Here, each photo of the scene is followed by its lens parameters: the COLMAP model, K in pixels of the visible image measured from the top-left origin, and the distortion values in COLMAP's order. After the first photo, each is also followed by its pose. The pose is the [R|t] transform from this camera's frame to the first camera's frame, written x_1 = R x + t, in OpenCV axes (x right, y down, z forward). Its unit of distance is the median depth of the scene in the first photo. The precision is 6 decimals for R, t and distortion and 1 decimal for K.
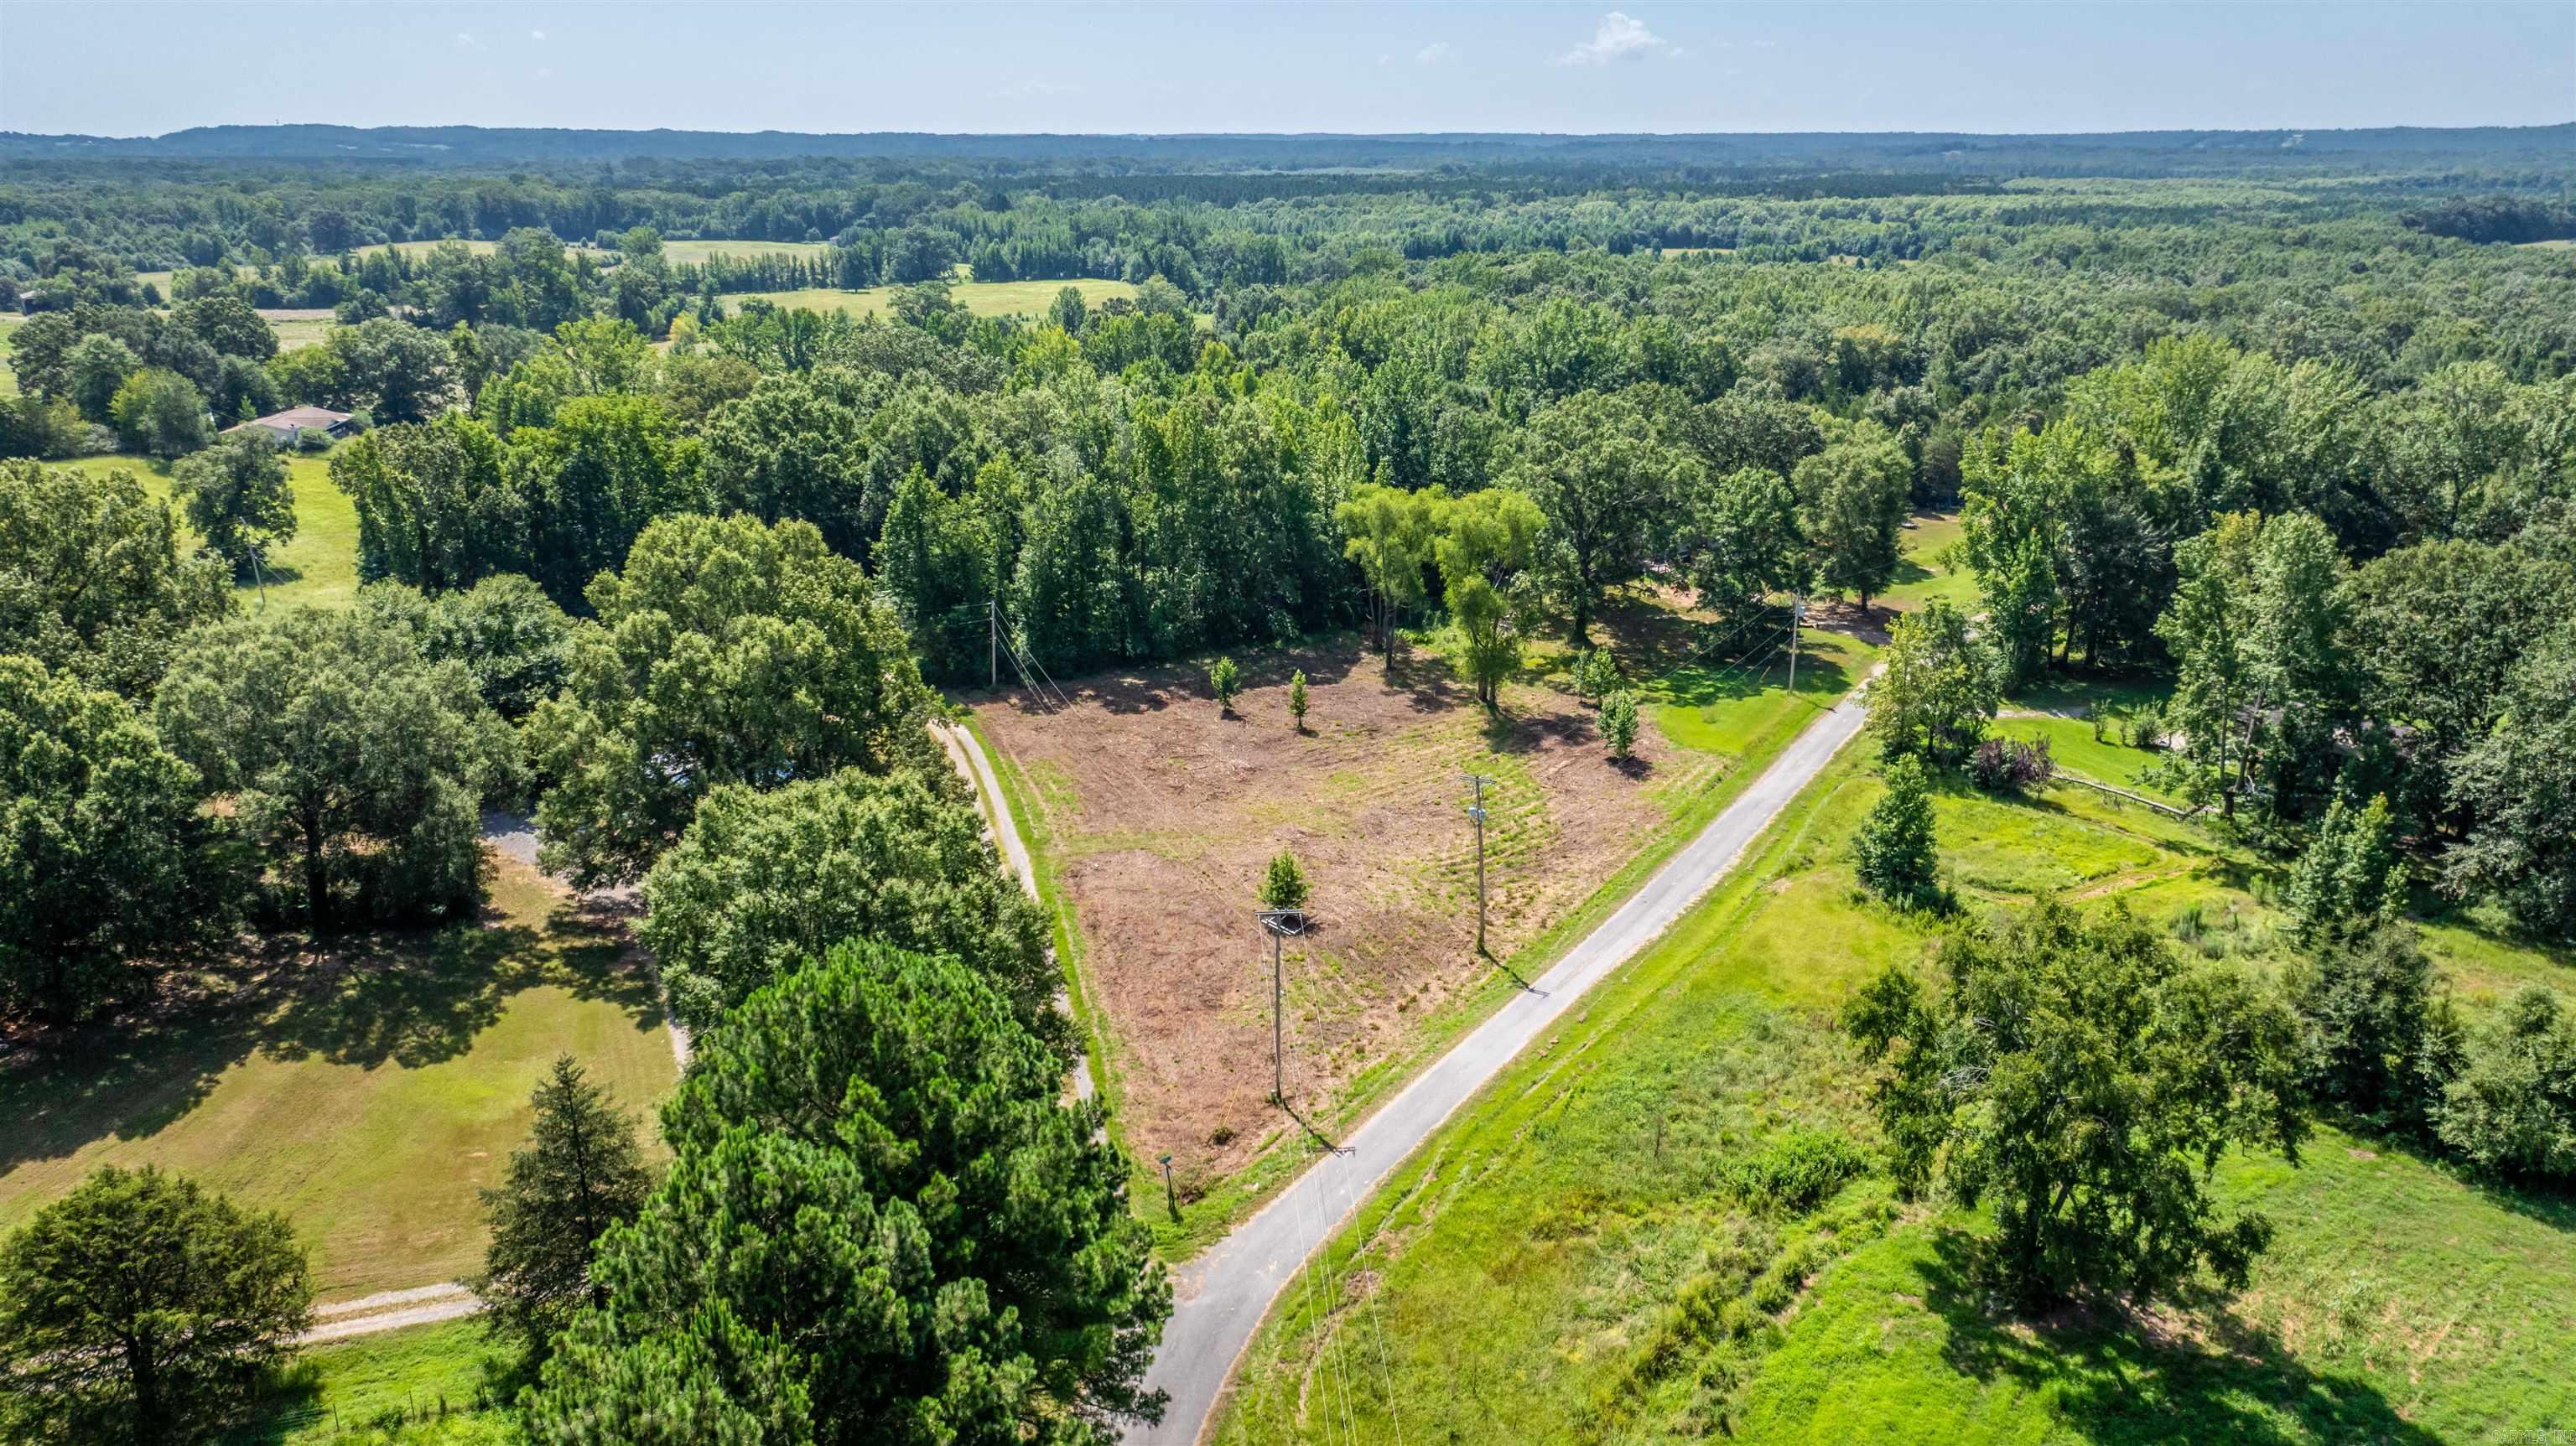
lens RADIAL K [[1847.8, 0, 1284.8], [0, 1847.8, 740.8], [0, 0, 1]] dist [-0.023831, 0.007780]
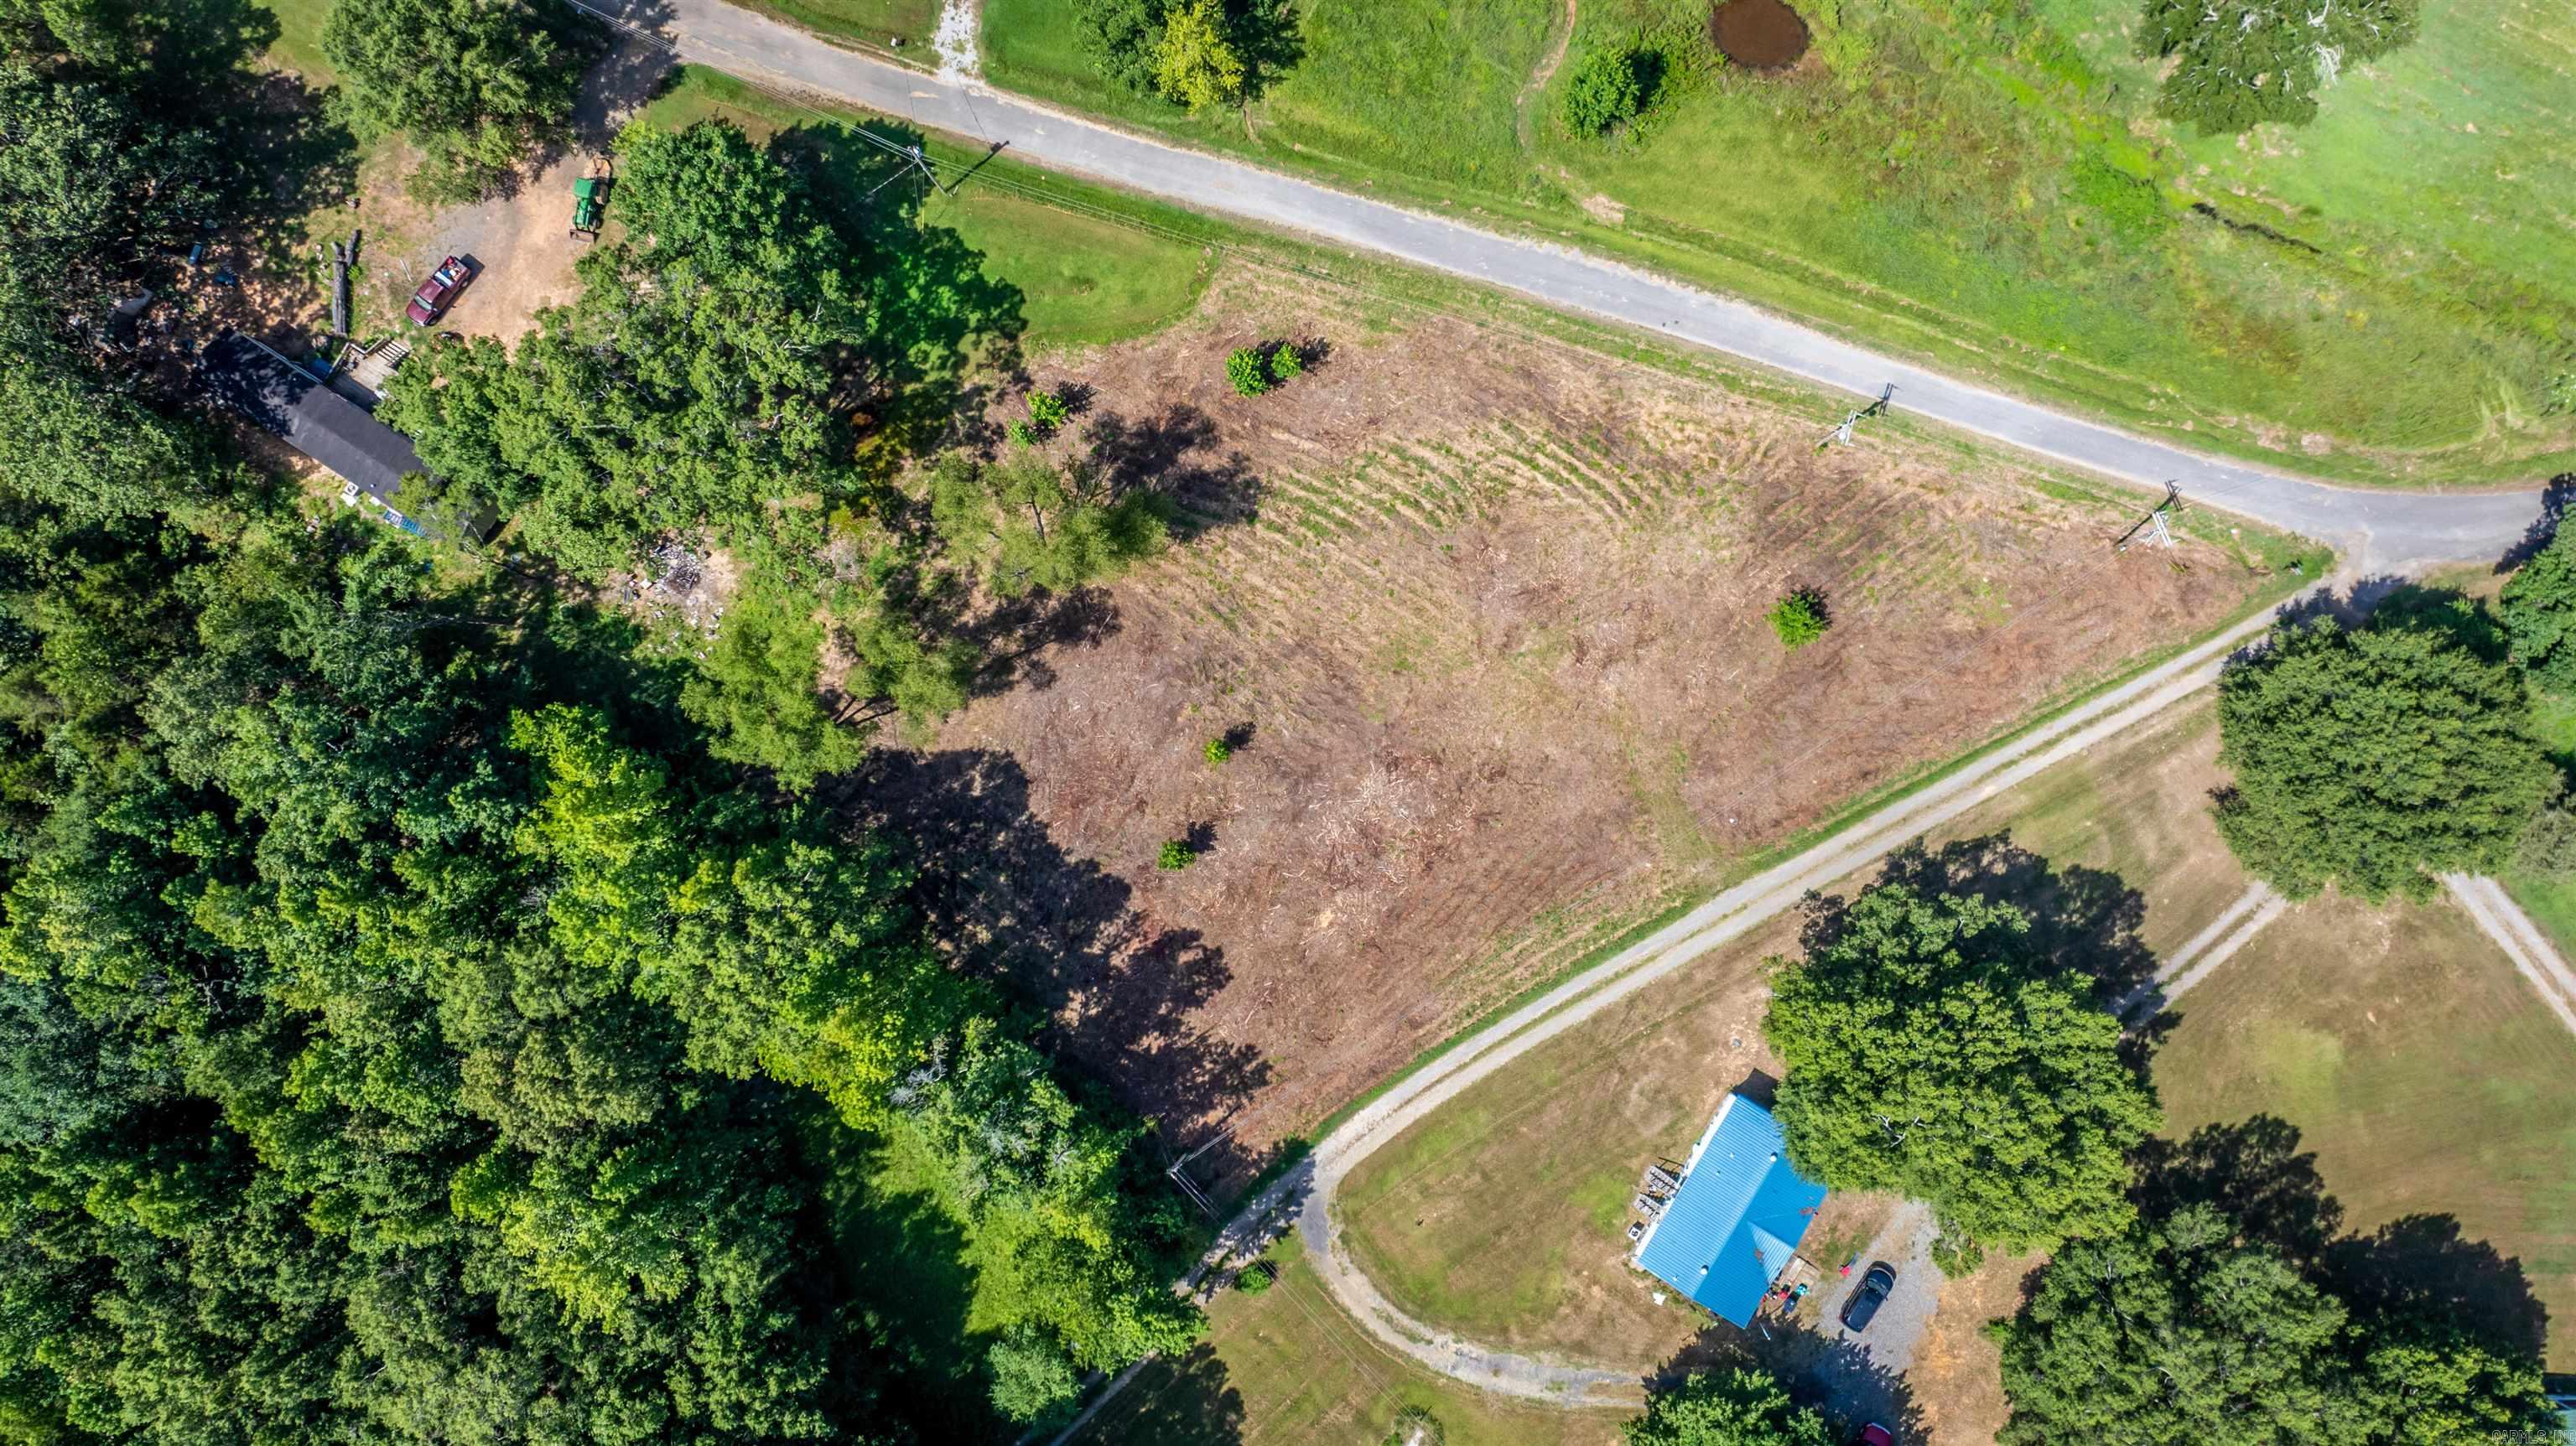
lens RADIAL K [[1847.8, 0, 1284.8], [0, 1847.8, 740.8], [0, 0, 1]] dist [-0.023831, 0.007780]
pose [[-0.236504, -0.971416, 0.020433, -0.011085], [0.300722, -0.053185, 0.952228, -0.540852], [-0.923922, 0.231351, 0.304704, 0.478297]]
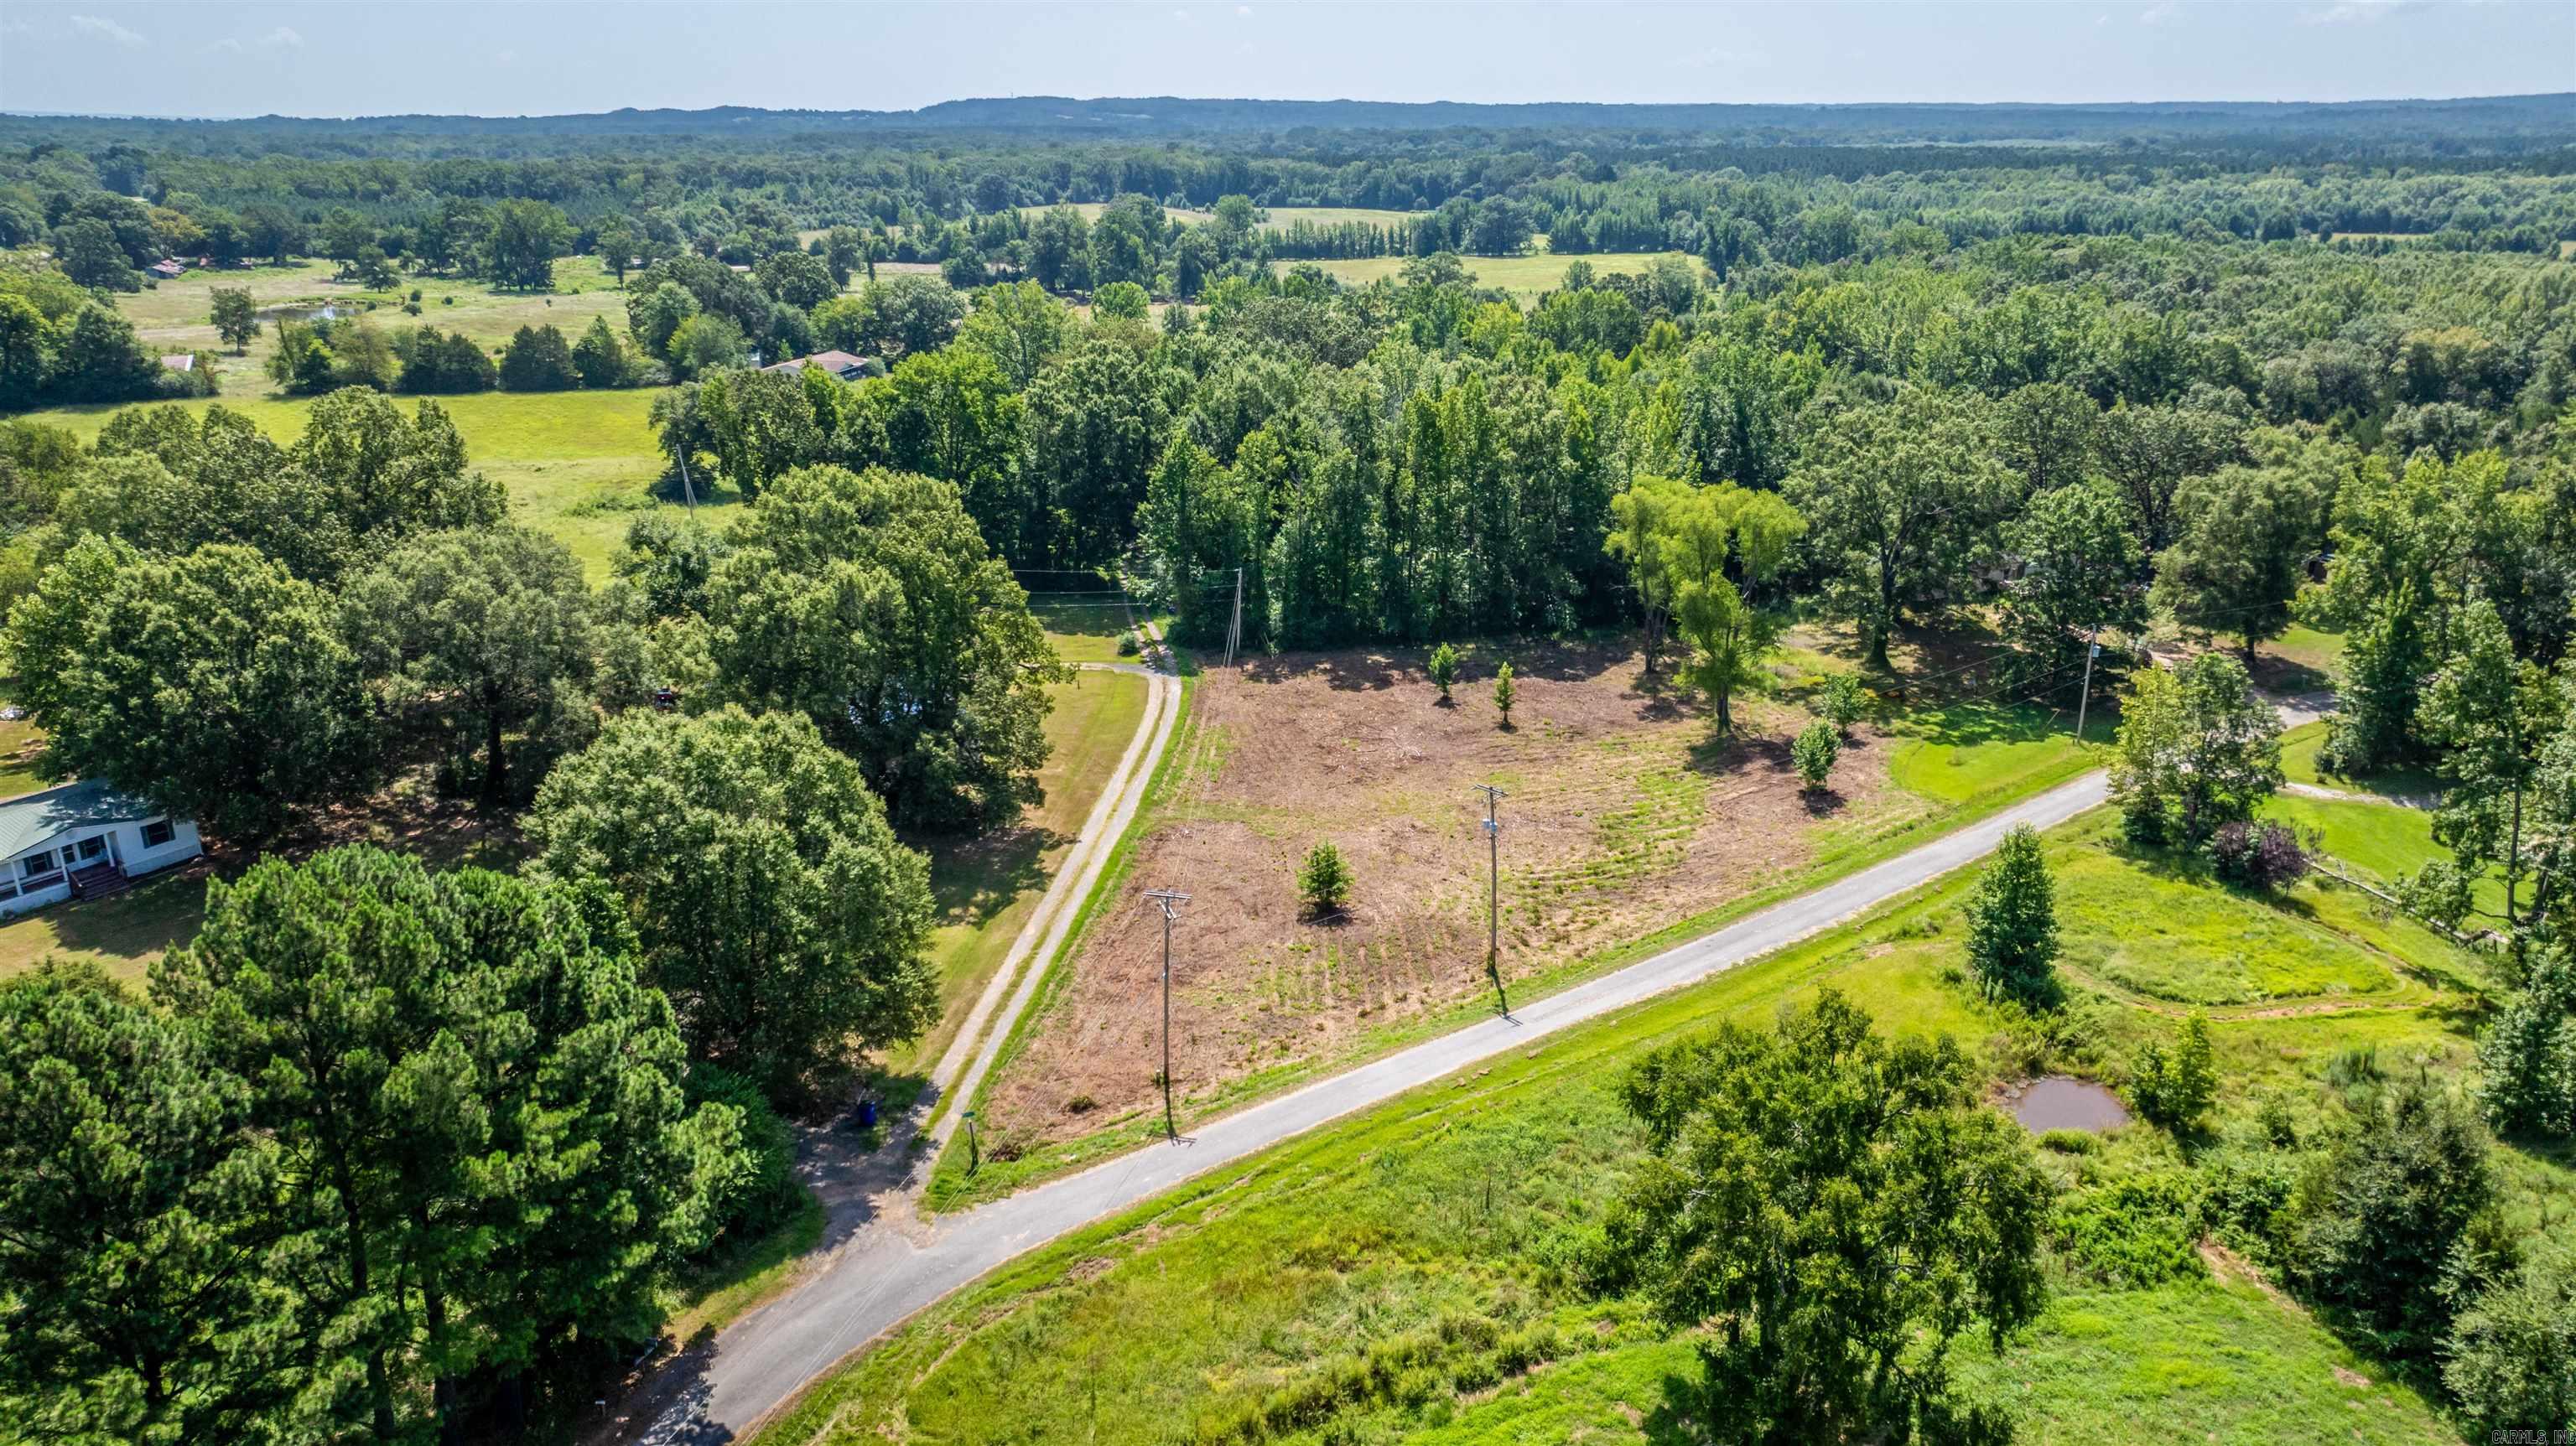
lens RADIAL K [[1851.3, 0, 1287.6], [0, 1851.3, 730.4], [0, 0, 1]] dist [-0.036360, 0.038954]
pose [[0.935058, 0.107246, -0.337883, 0.150864], [-0.103938, 0.994192, 0.027923, -0.011832], [0.338916, 0.009009, 0.940774, 0.030878]]
